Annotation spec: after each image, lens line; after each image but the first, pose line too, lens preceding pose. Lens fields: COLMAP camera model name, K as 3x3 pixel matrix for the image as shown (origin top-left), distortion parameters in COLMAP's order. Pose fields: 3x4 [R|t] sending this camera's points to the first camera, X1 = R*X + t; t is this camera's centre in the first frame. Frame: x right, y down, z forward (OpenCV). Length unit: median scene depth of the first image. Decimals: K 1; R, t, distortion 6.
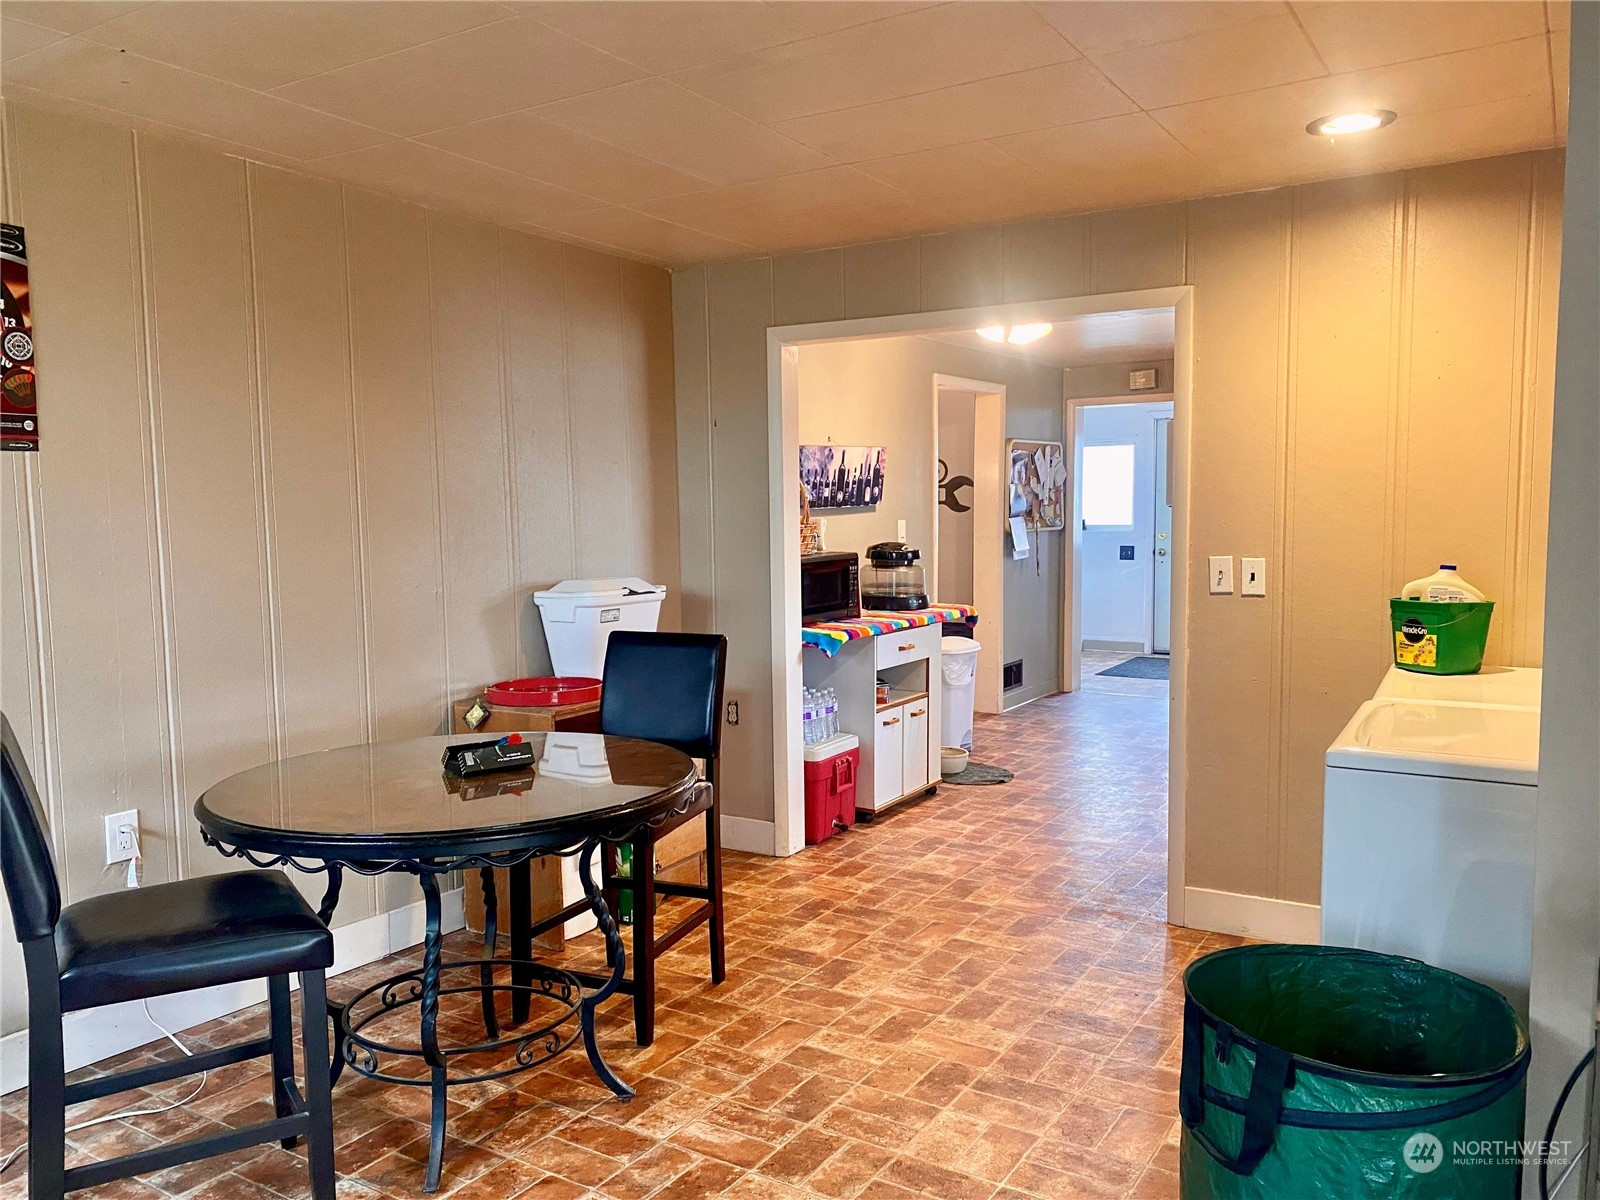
lens RADIAL K [[1196.5, 0, 800.0], [0, 1196.5, 600.0], [0, 0, 1]] dist [0.008860, -0.004824]
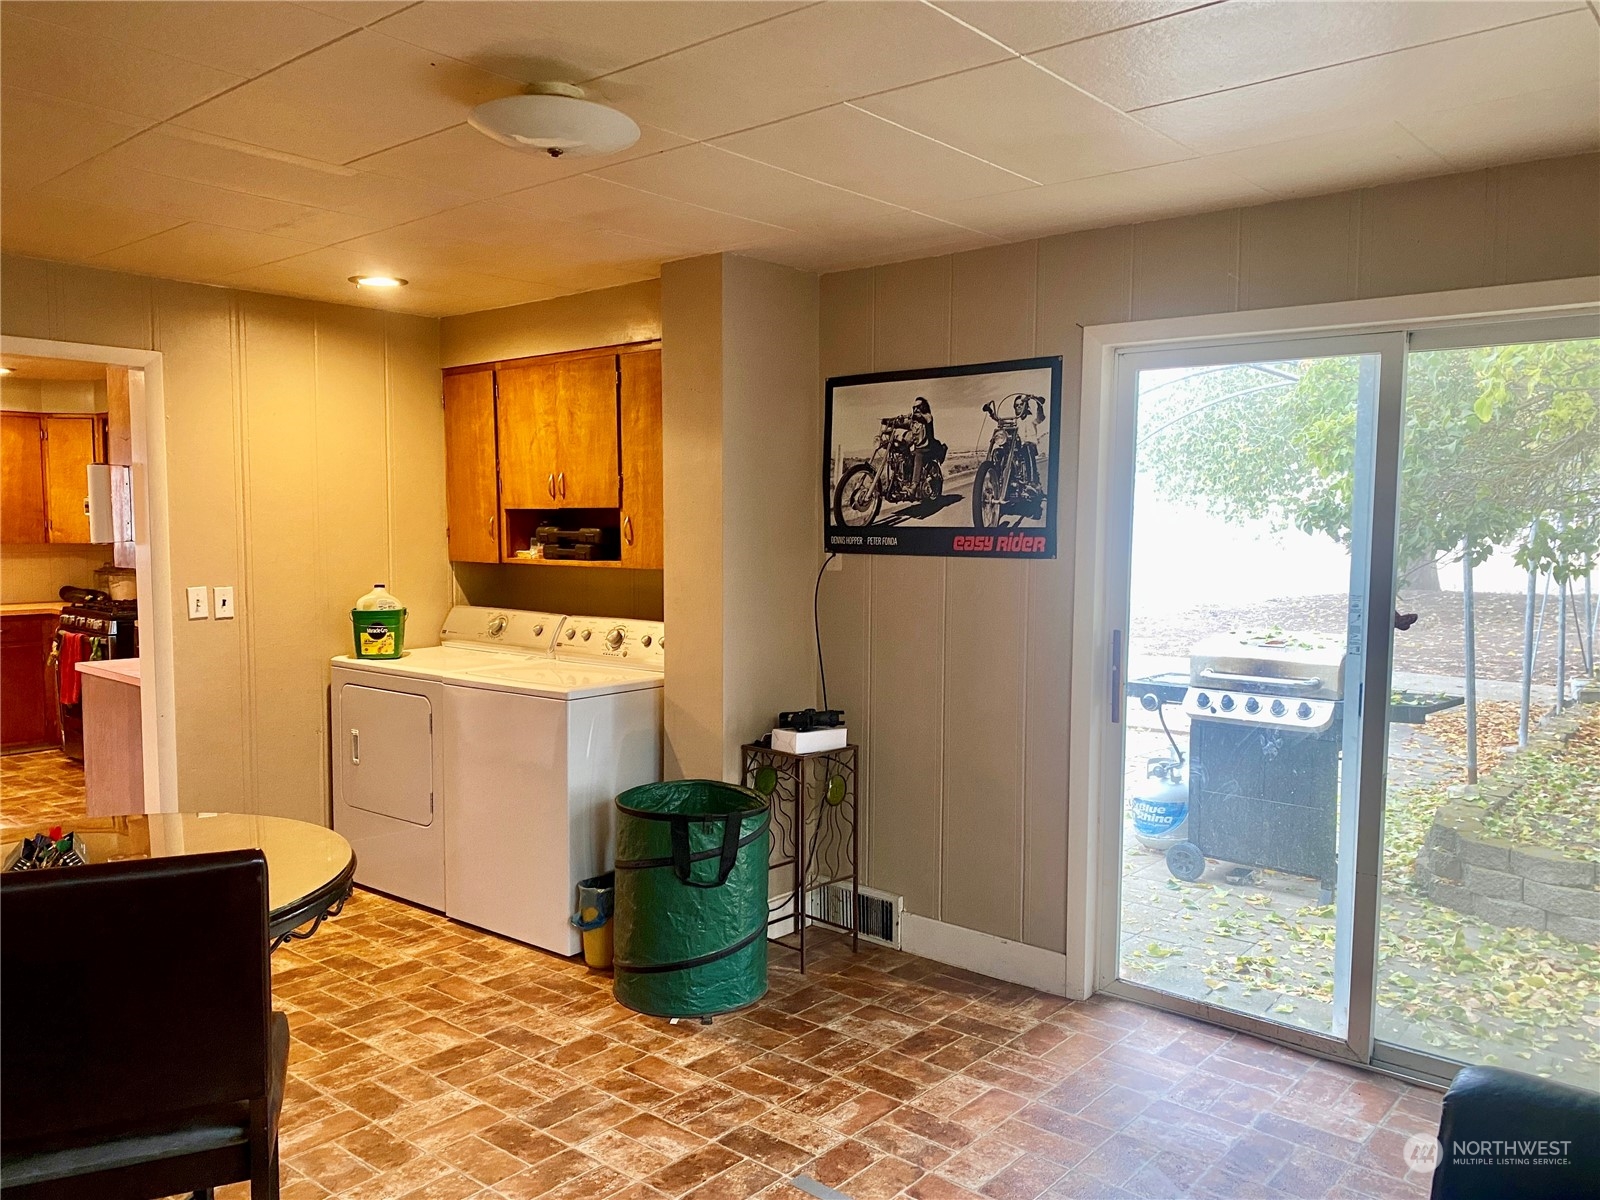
lens RADIAL K [[1196.5, 0, 800.0], [0, 1196.5, 600.0], [0, 0, 1]] dist [0.008860, -0.004824]
pose [[0.147869, -0.057177, 0.987353, -0.821509], [0.072538, 0.996266, 0.046830, -0.041404], [-0.986343, 0.064696, 0.151464, 0.283656]]
